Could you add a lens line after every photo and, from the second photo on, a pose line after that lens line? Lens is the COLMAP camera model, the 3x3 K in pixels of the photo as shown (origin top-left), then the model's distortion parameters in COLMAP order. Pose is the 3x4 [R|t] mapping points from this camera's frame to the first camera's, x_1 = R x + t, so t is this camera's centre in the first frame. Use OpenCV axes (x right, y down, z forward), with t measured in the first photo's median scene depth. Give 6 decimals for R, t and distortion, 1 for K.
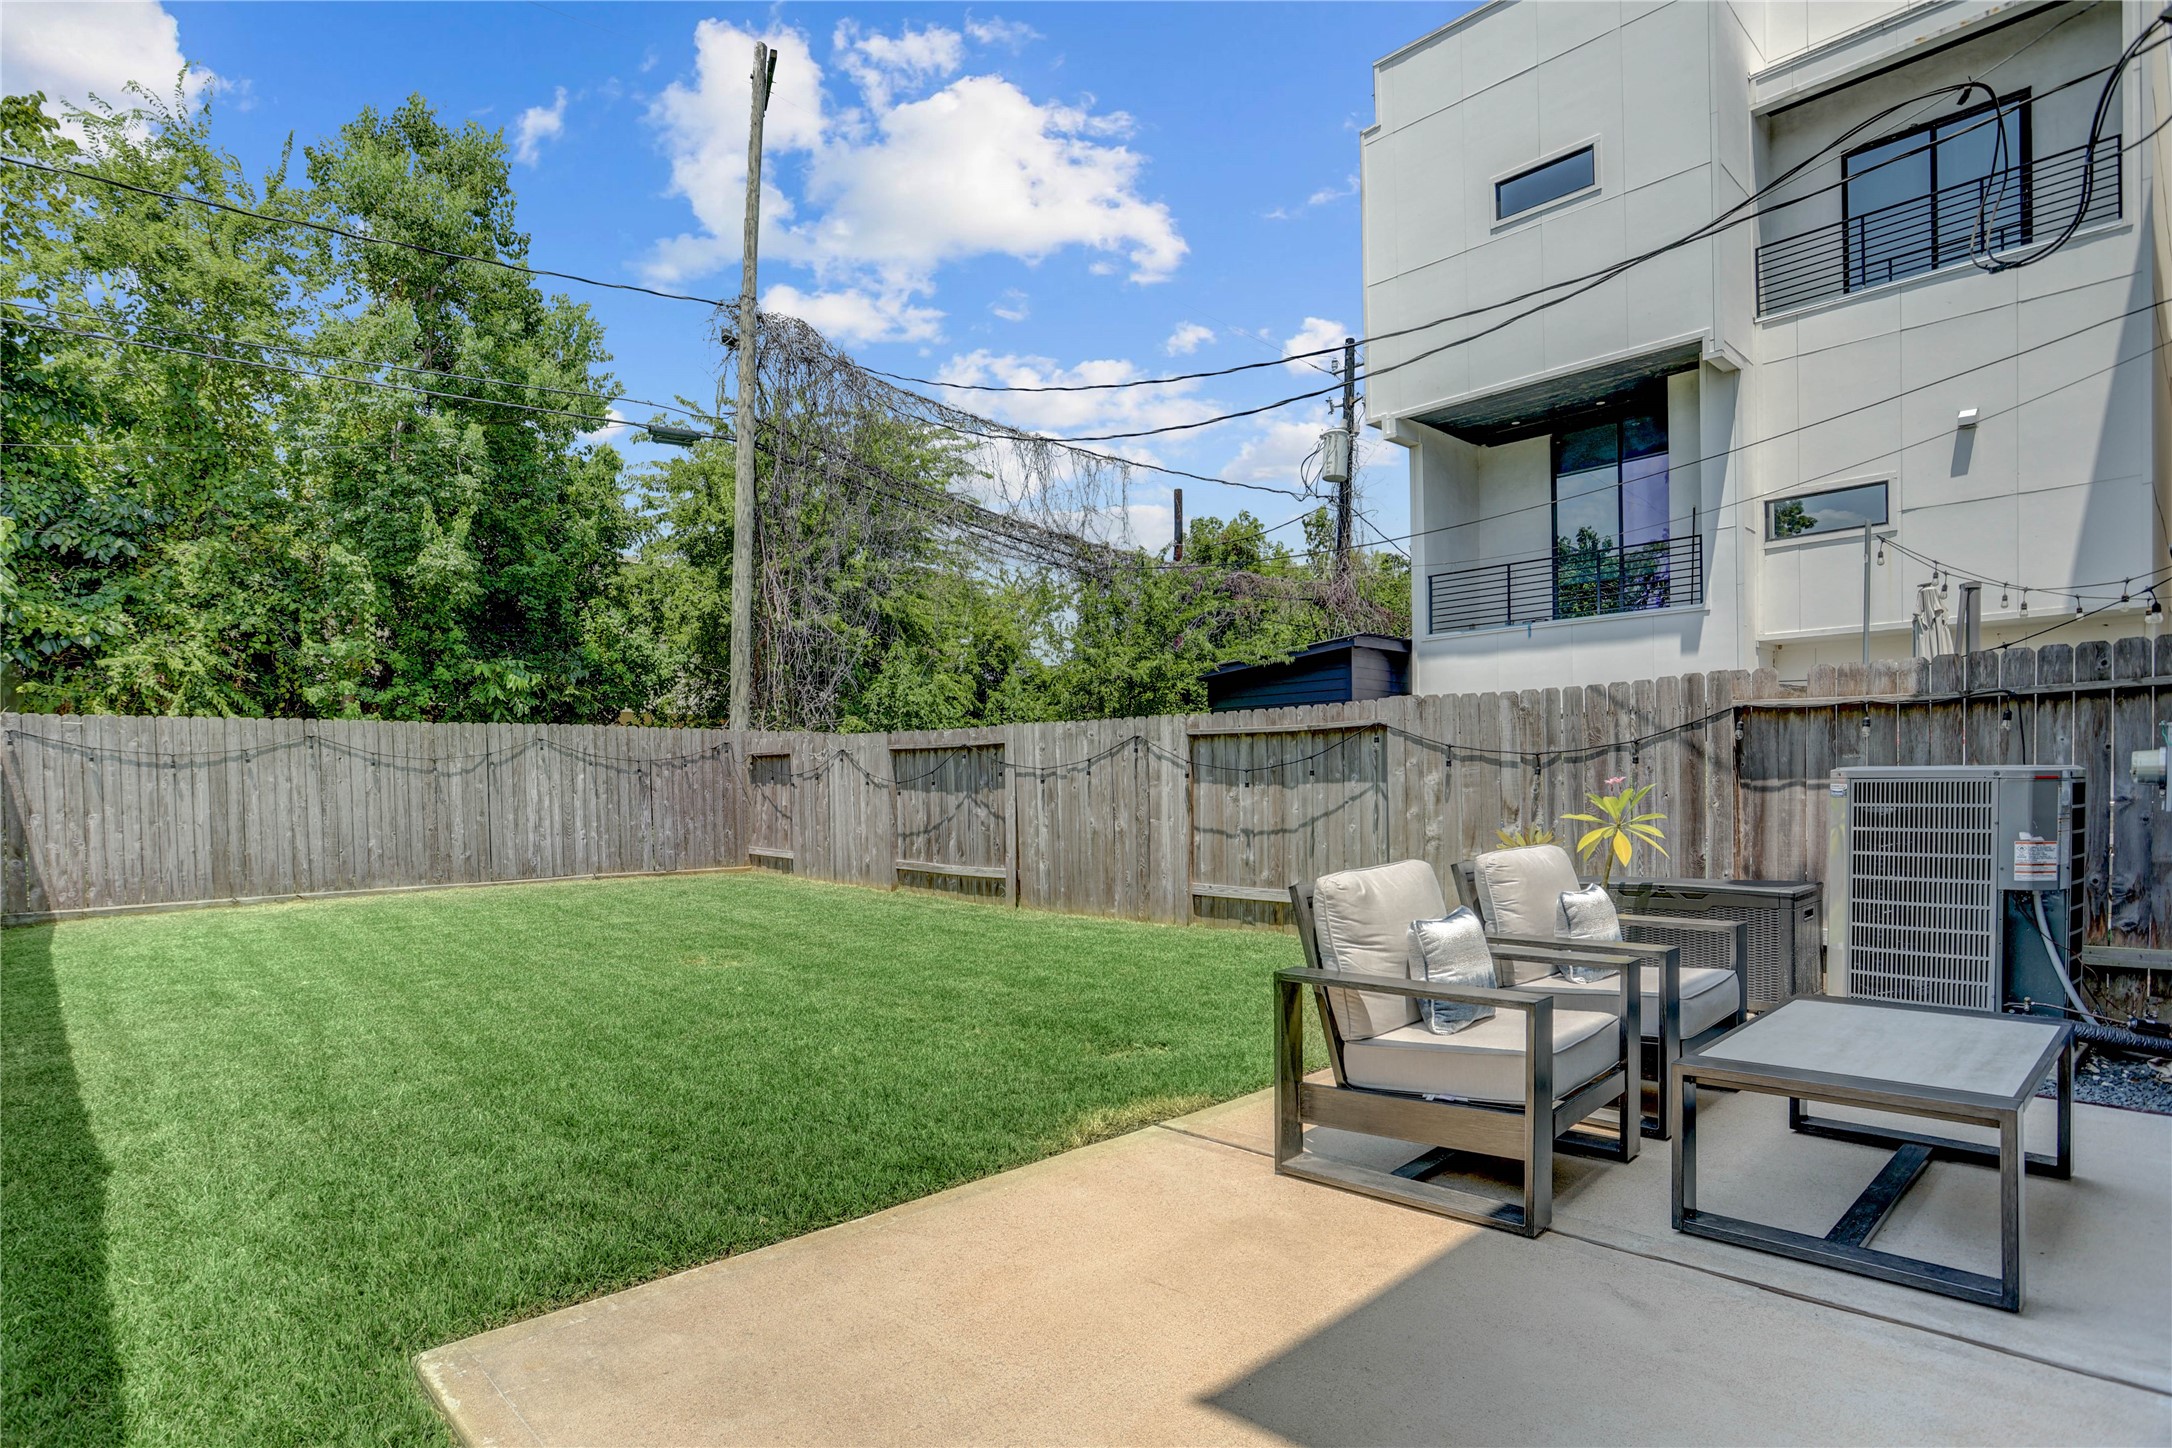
lens RADIAL K [[1138.2, 0, 1080.6], [0, 1138.2, 787.6], [0, 0, 1]] dist [-0.042875, 0.000297]
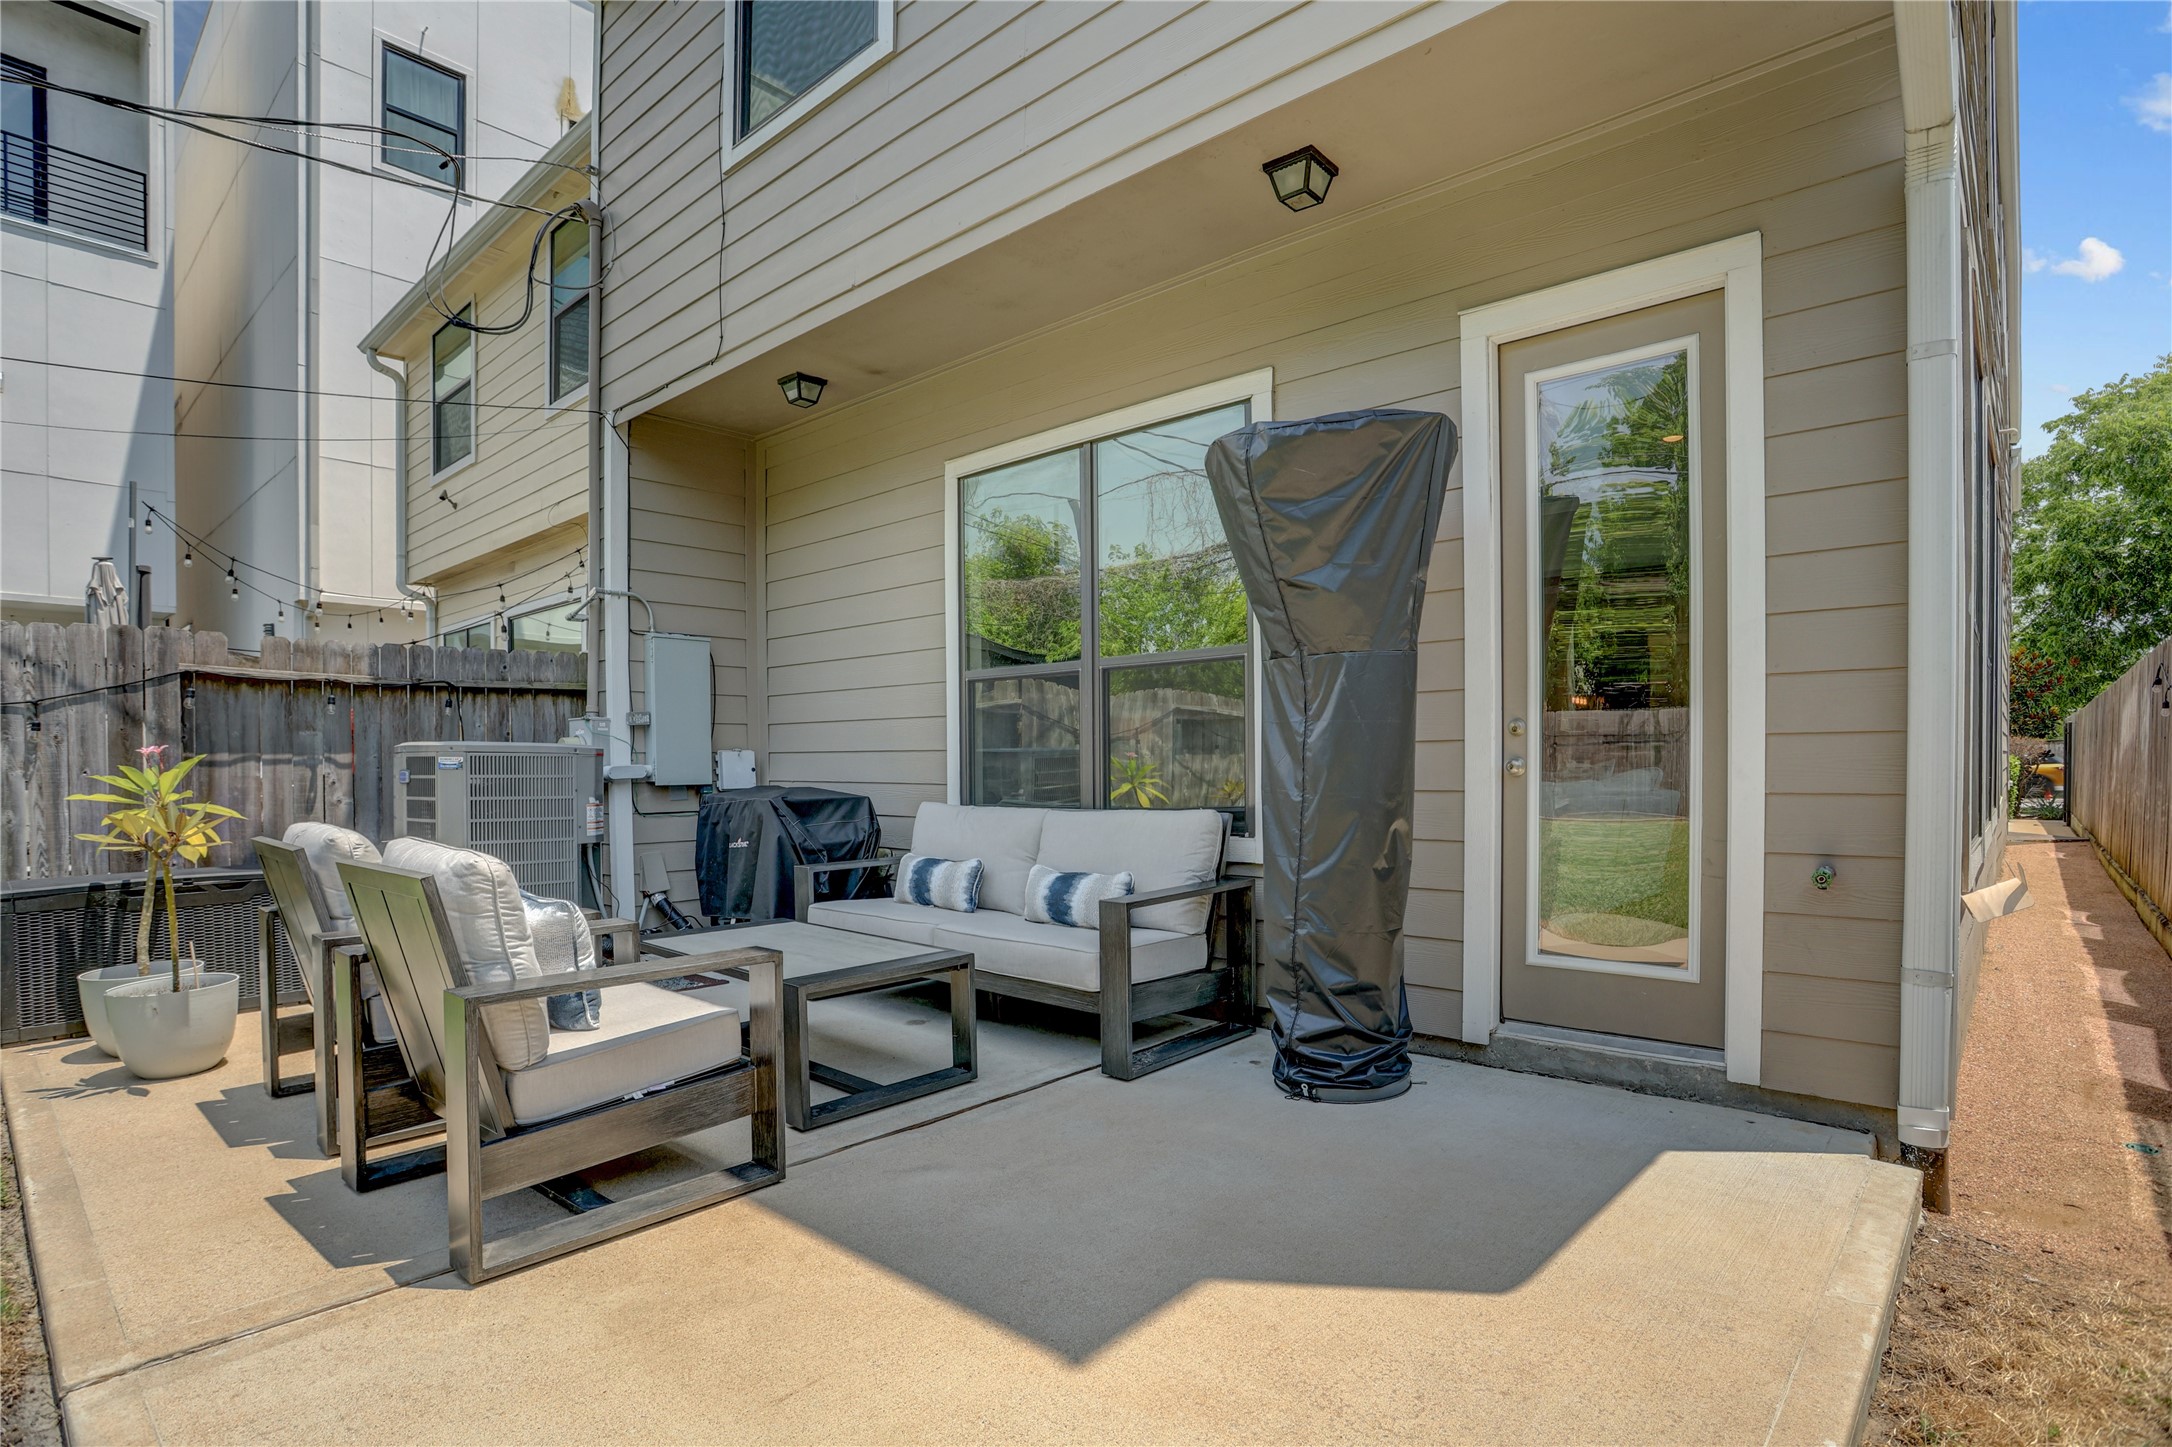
lens RADIAL K [[1061.6, 0, 1081.9], [0, 1061.6, 706.5], [0, 0, 1]] dist [-0.073864, 0.032314]
pose [[-0.075110, 0.065190, 0.995042, -0.279366], [0.005723, 0.997873, -0.064944, 0.012792], [-0.997159, 0.000816, -0.075323, 0.366622]]
